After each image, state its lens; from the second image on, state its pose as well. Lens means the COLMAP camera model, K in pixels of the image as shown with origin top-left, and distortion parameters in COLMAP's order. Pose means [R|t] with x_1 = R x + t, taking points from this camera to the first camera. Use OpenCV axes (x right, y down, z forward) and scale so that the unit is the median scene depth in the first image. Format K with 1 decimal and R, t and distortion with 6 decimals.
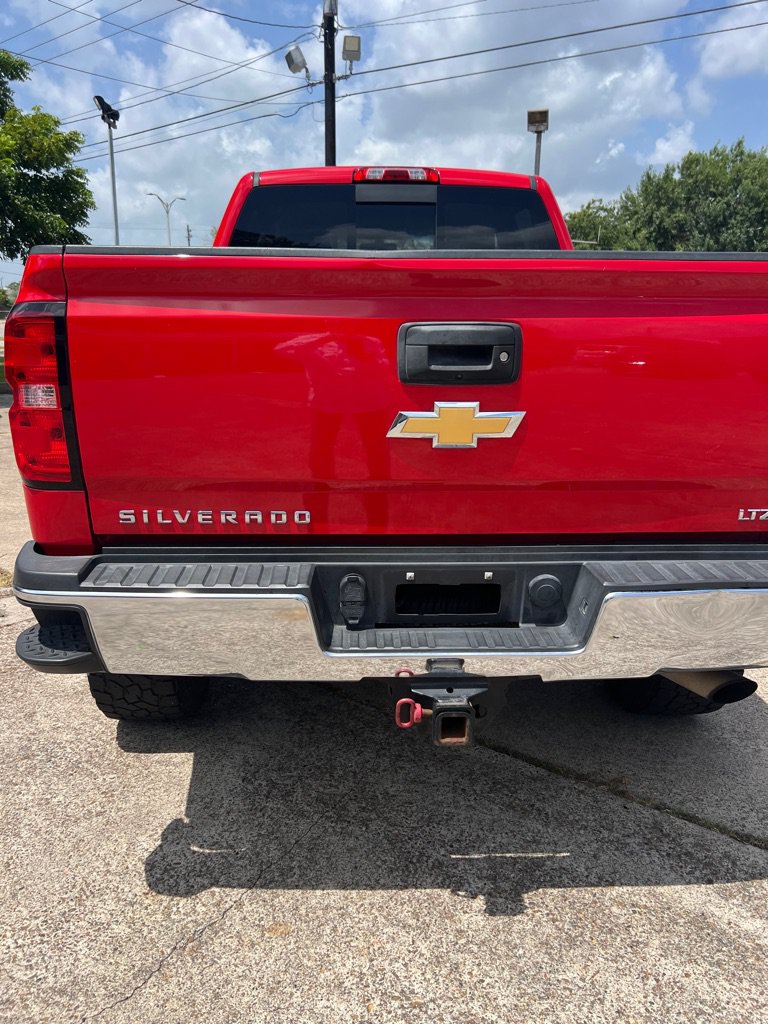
lens RADIAL K [[779.1, 0, 376.0], [0, 779.1, 515.2], [0, 0, 1]] dist [0.011795, -0.015927]
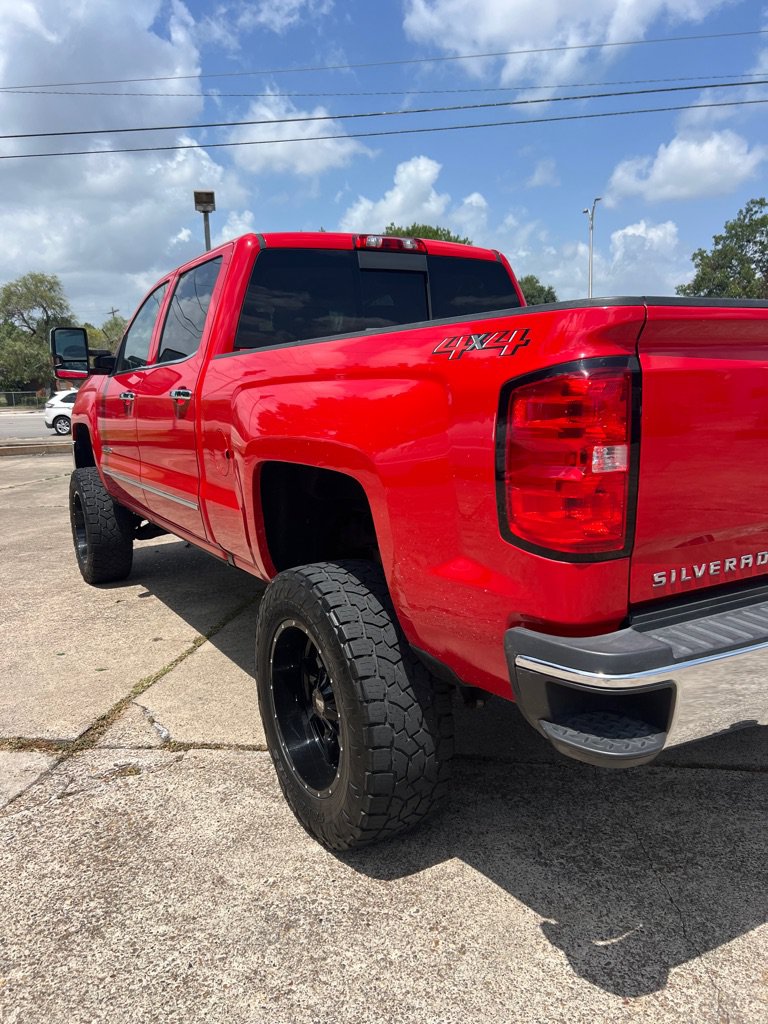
lens RADIAL K [[779.1, 0, 379.7], [0, 779.1, 511.9], [0, 0, 1]] dist [0.011795, -0.015927]
pose [[0.884431, -0.108819, 0.453806, -0.877696], [0.150339, 0.987029, -0.056317, -0.064153], [-0.441792, 0.118033, 0.889319, 0.255675]]
